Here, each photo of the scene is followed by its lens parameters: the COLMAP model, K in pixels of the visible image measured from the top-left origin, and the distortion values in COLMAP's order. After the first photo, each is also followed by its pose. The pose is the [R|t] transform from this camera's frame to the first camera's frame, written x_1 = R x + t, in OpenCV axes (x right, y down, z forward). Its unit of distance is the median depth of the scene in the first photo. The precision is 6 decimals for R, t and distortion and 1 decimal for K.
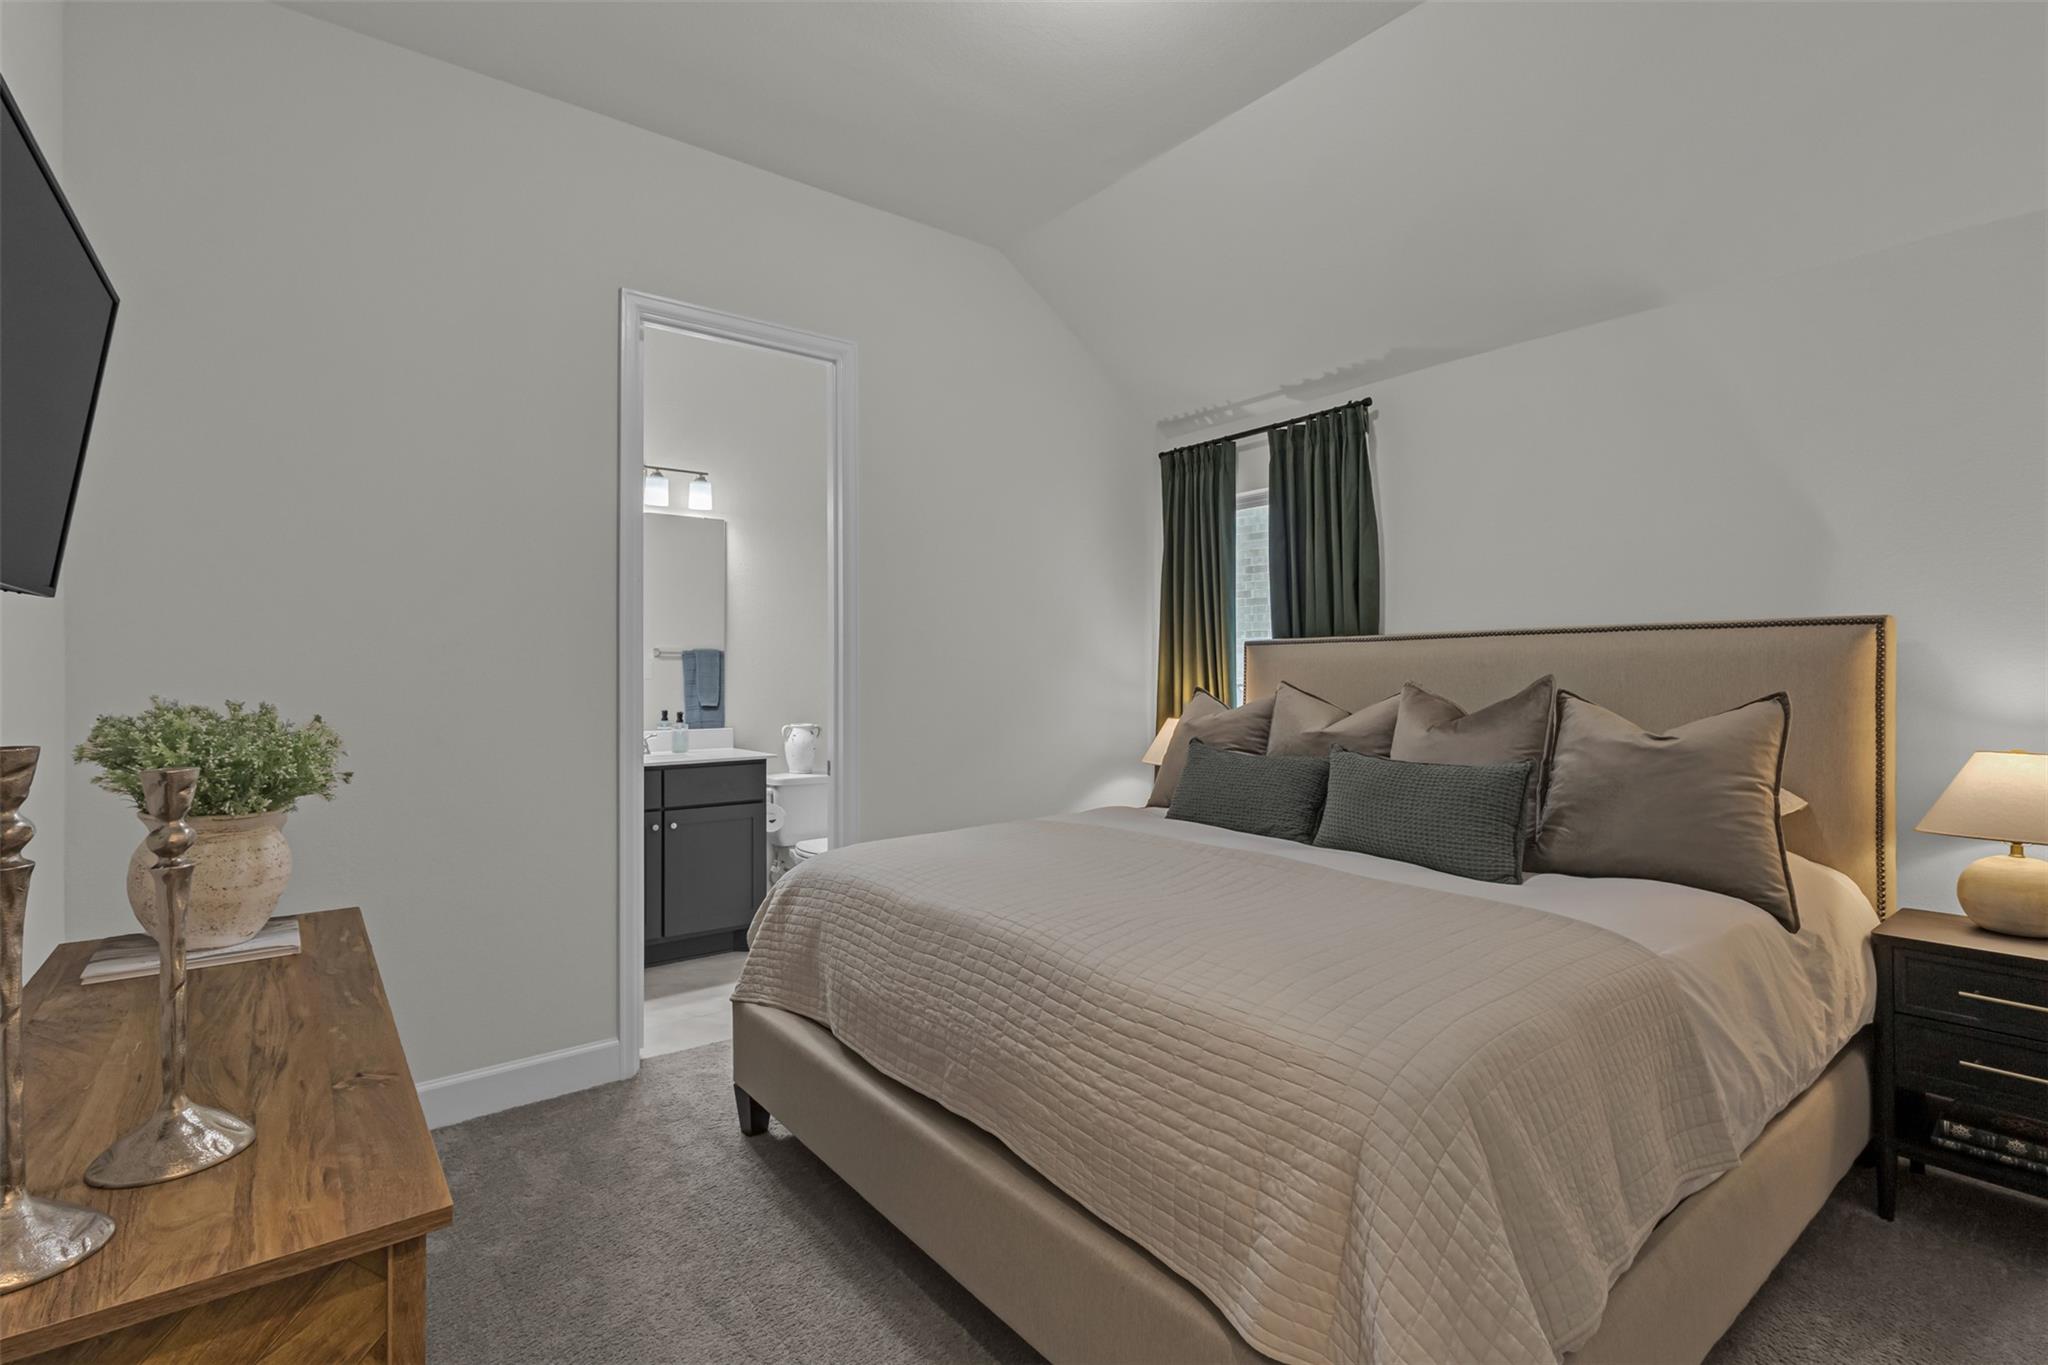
lens RADIAL K [[939.9, 0, 1033.4], [0, 939.9, 675.0], [0, 0, 1]] dist [0.002454, 0.000118]
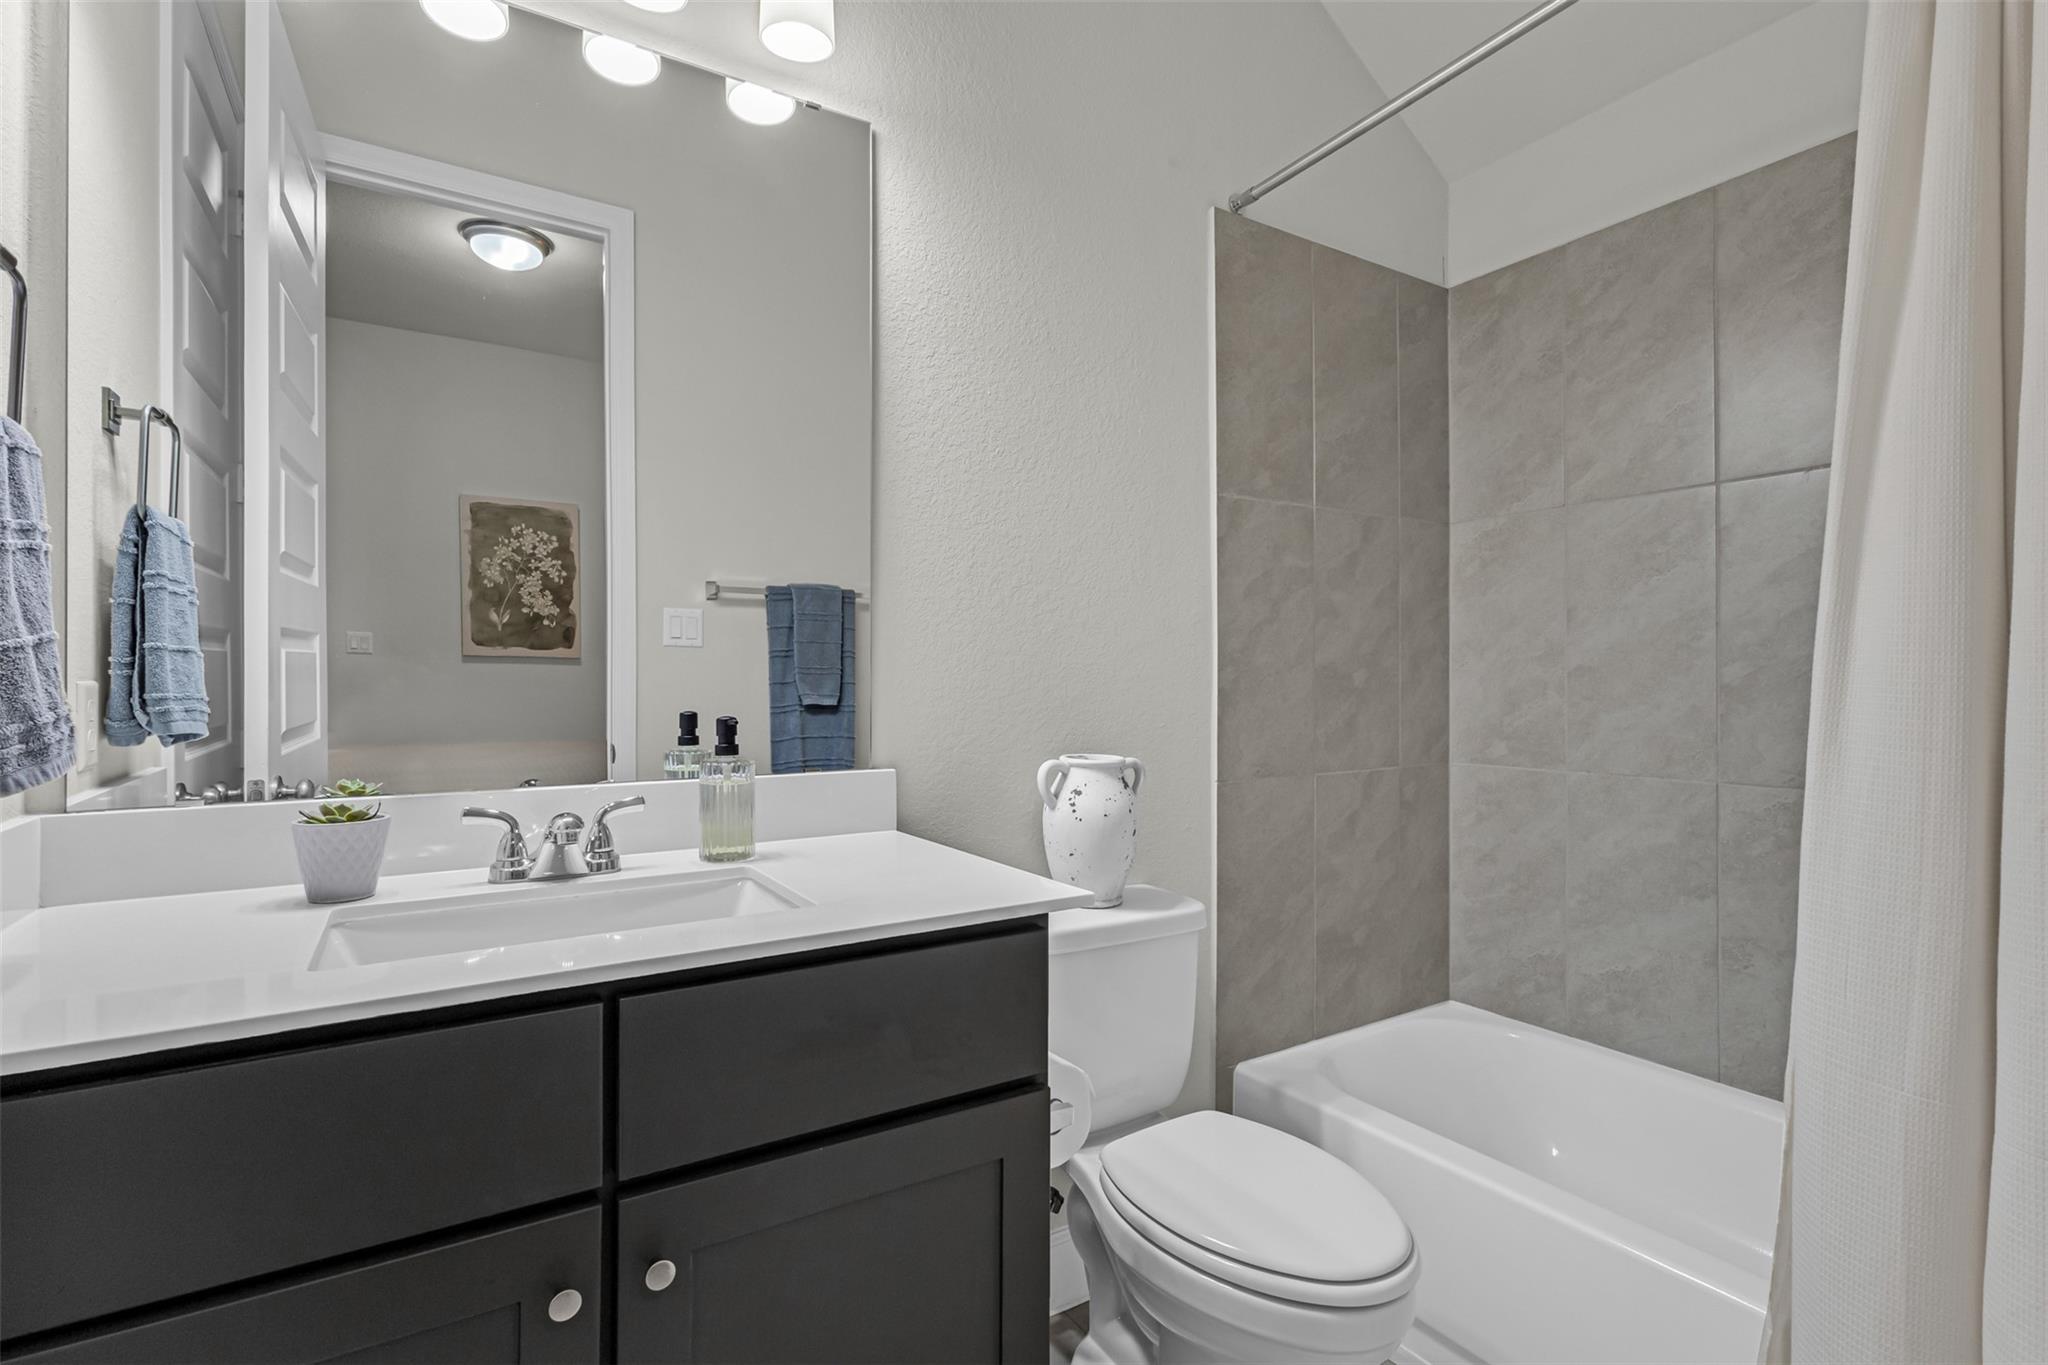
lens RADIAL K [[939.9, 0, 1019.1], [0, 939.9, 687.3], [0, 0, 1]] dist [0.002454, 0.000118]
pose [[0.992774, 0.003072, -0.119957, -0.231794], [-0.002249, 0.999973, 0.006999, 0.025528], [0.119975, -0.006679, 0.992754, 0.665725]]
